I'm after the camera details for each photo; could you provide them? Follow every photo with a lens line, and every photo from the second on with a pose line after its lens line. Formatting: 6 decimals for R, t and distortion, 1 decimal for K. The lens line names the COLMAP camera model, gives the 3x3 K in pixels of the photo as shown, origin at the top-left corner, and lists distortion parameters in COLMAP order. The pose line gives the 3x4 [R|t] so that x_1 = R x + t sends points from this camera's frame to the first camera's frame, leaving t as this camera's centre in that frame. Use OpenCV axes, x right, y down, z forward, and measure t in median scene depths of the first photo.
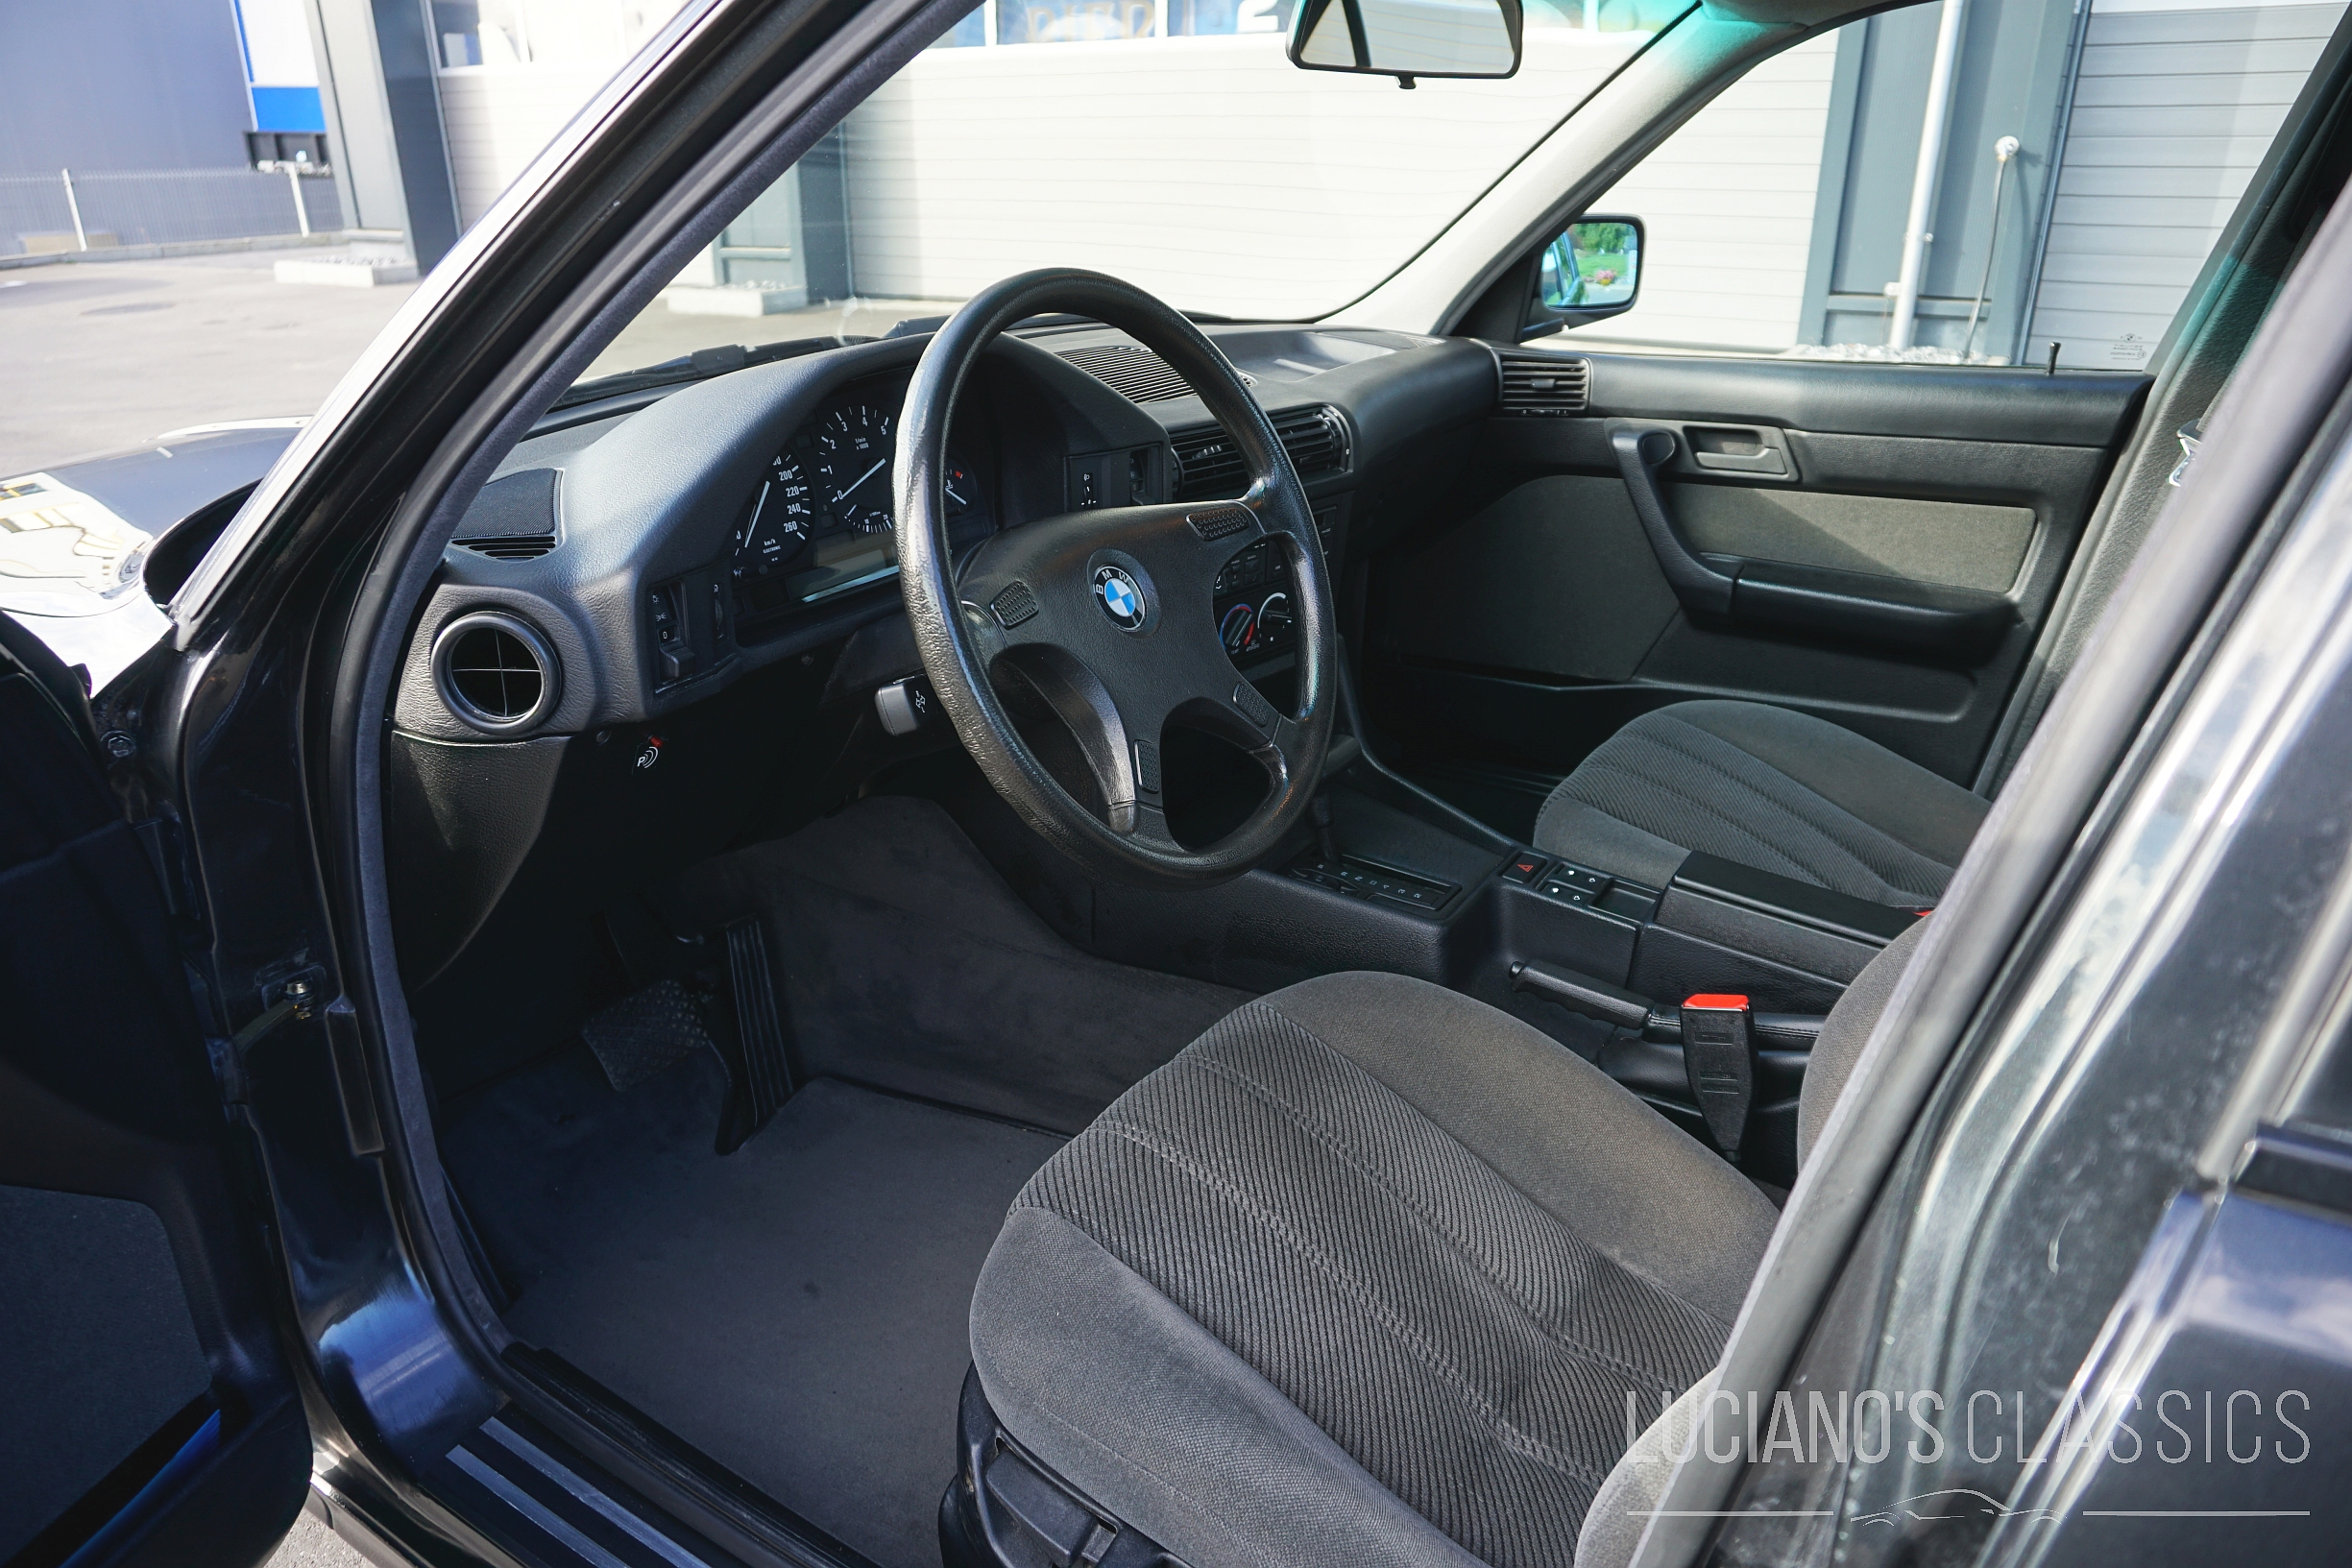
lens RADIAL K [[1628.1, 0, 1130.3], [0, 1628.1, 790.6], [0, 0, 1]] dist [-0.040141, 0.026706]
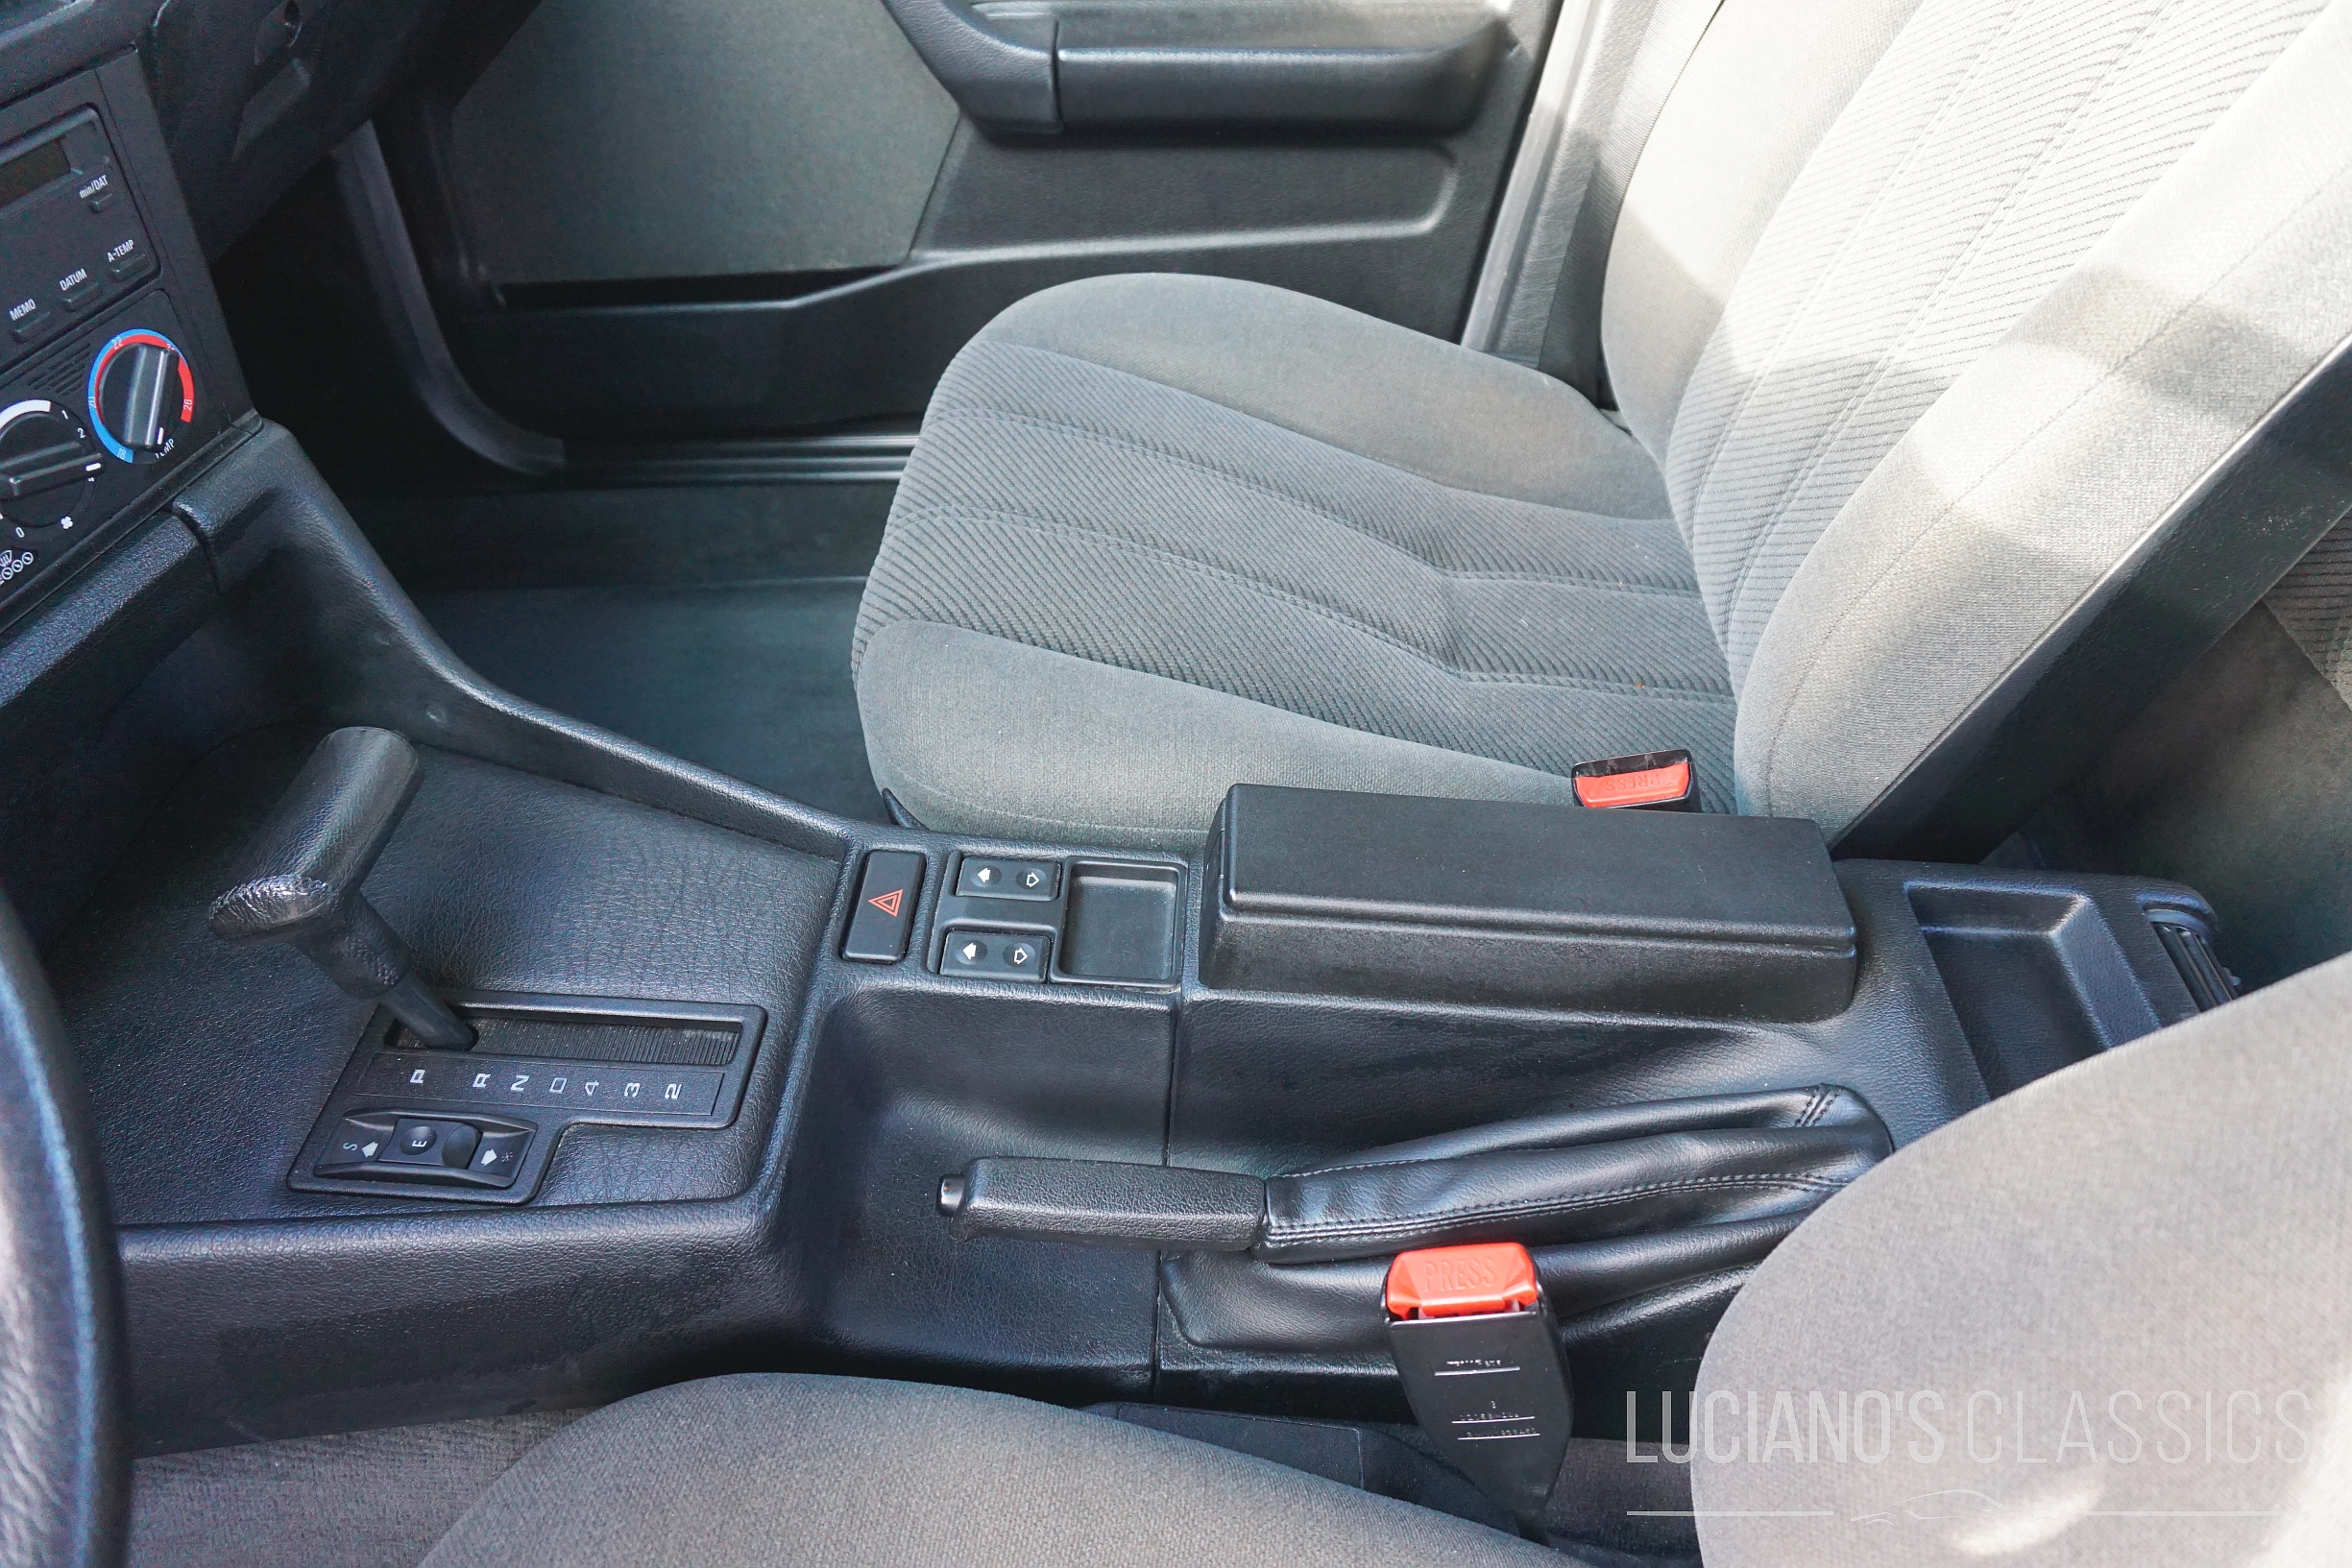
lens RADIAL K [[1605.1, 0, 1176.0], [0, 1605.1, 784.0], [0, 0, 1]] dist [-0.045288, 0.043088]
pose [[0.859817, -0.356668, 0.365380, 0.154895], [0.212957, 0.900871, 0.378260, -0.125434], [-0.464073, -0.247424, 0.850539, 0.570042]]
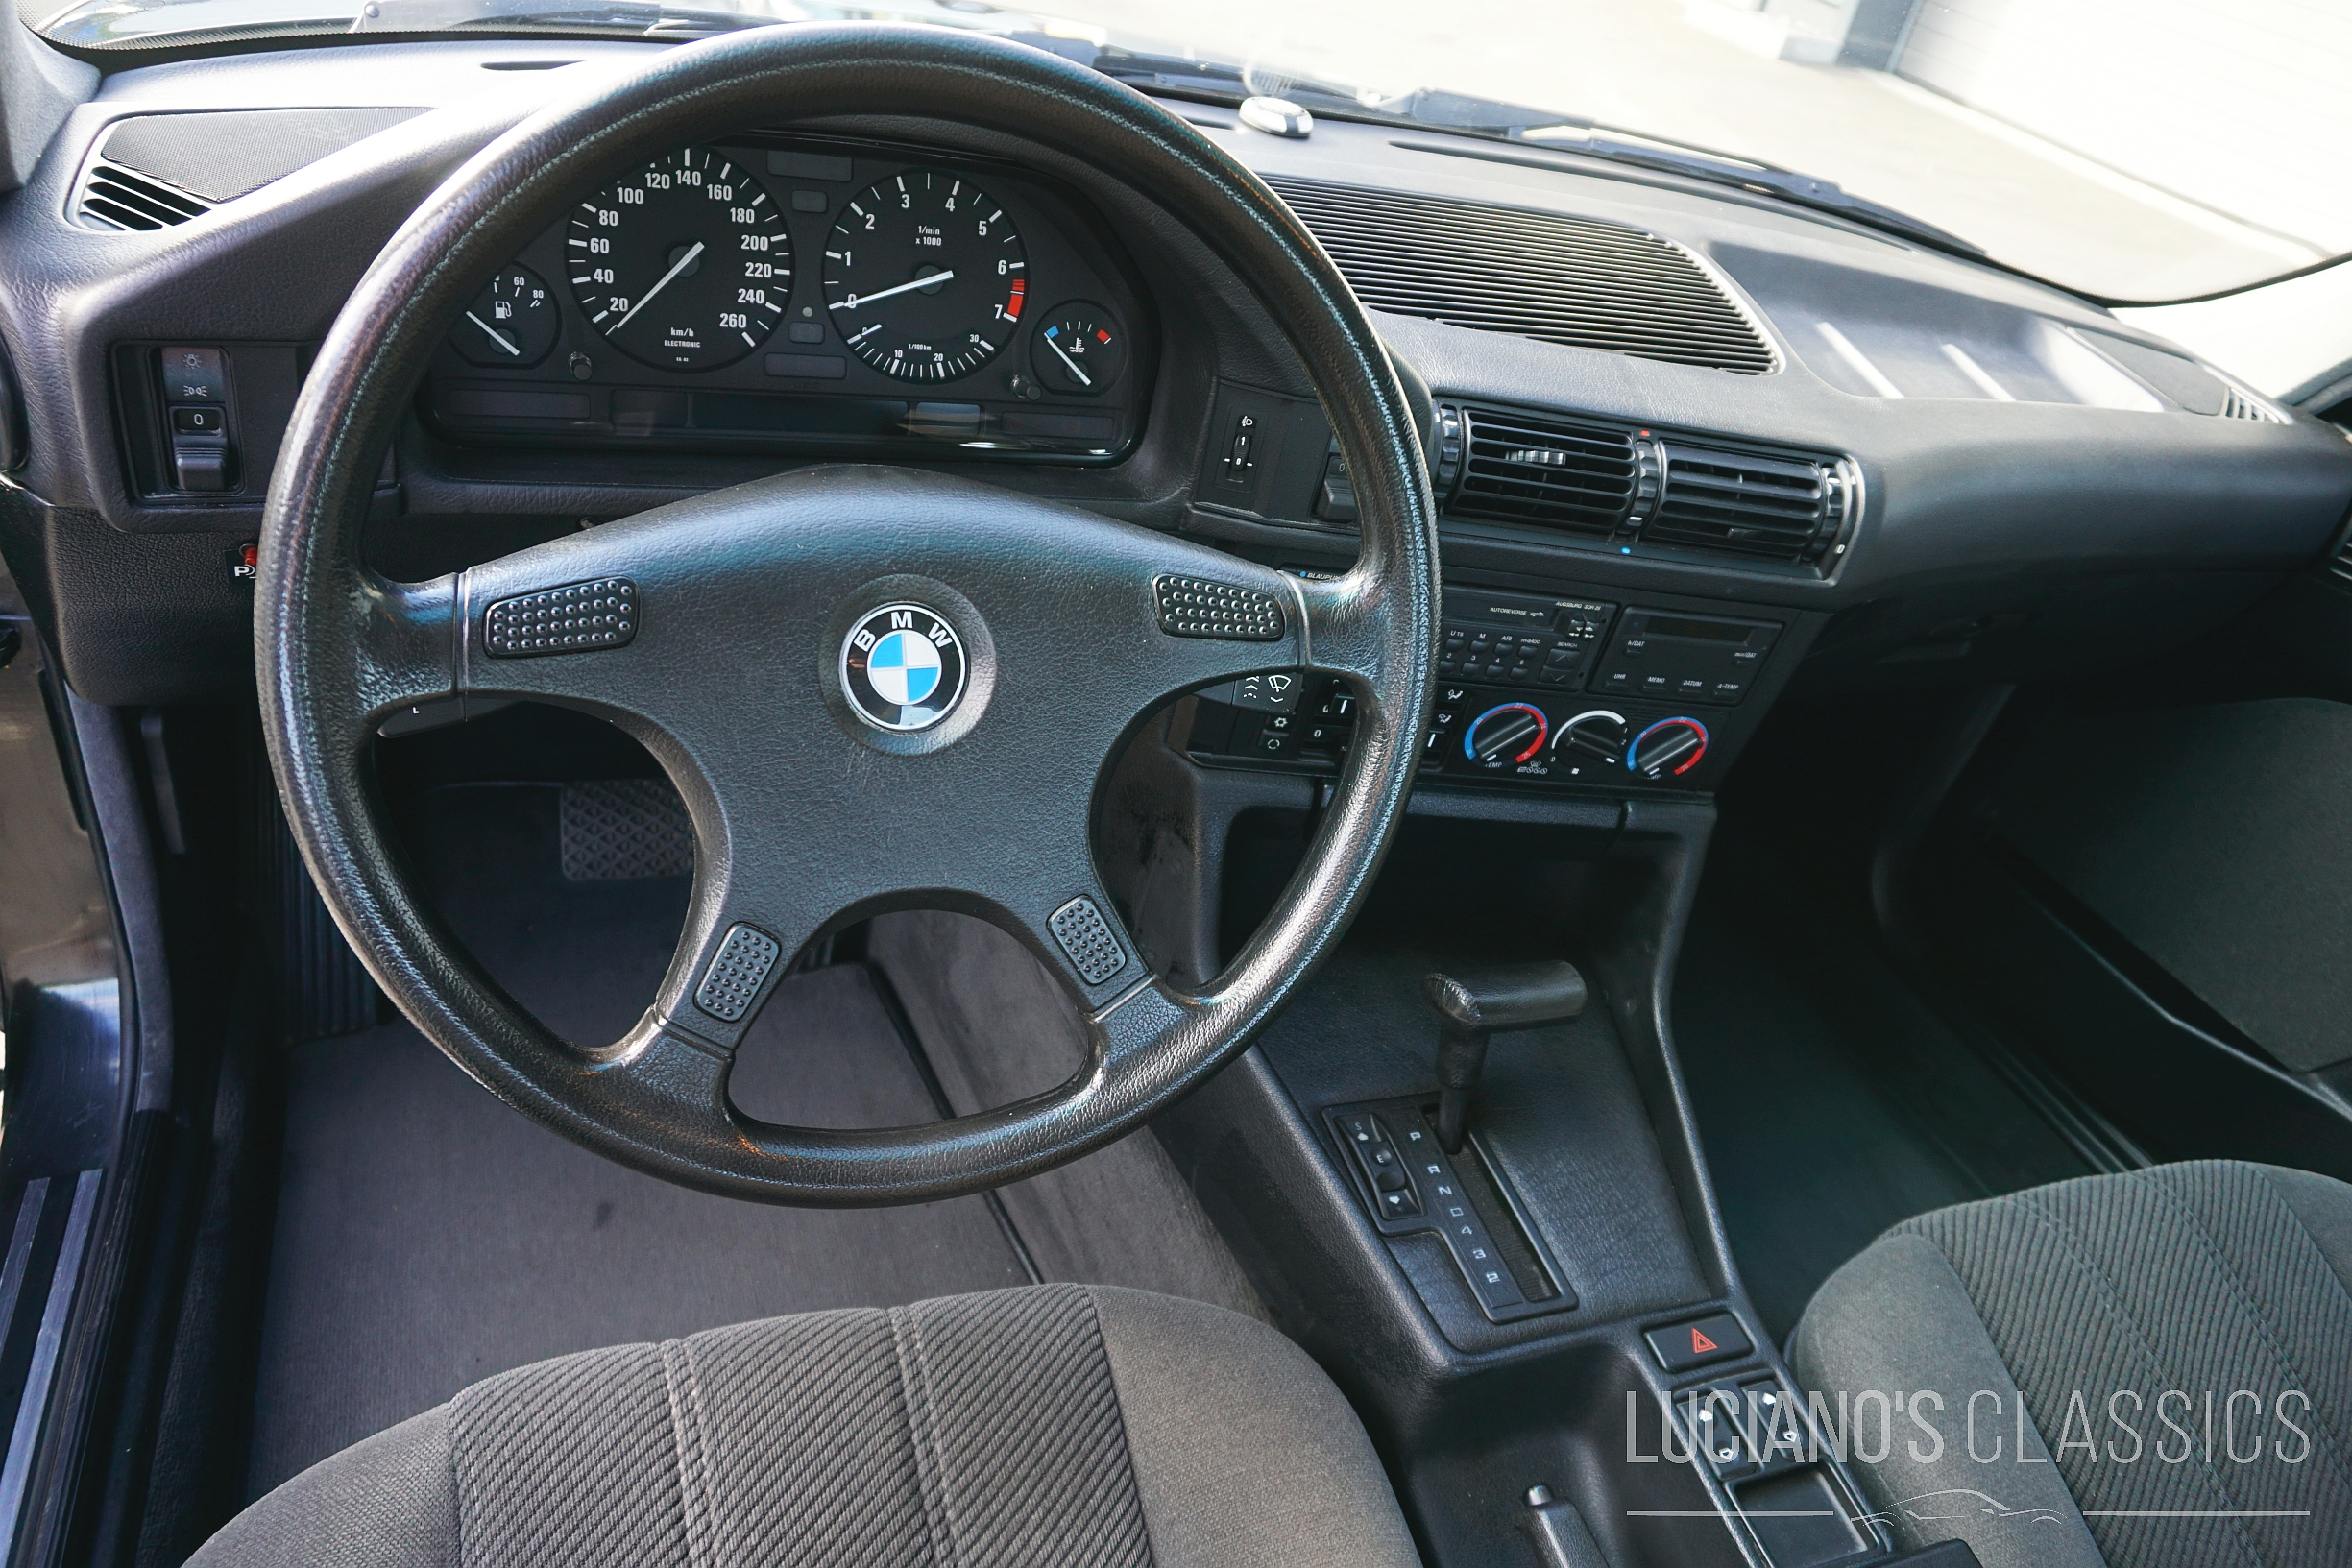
lens RADIAL K [[1594.4, 0, 1165.5], [0, 1594.4, 778.8], [0, 0, 1]] dist [-0.041535, 0.028258]
pose [[0.784491, 0.482017, -0.390171, 0.206884], [-0.412004, 0.875349, 0.253017, -0.183761], [0.463494, -0.037738, 0.885296, 0.400609]]
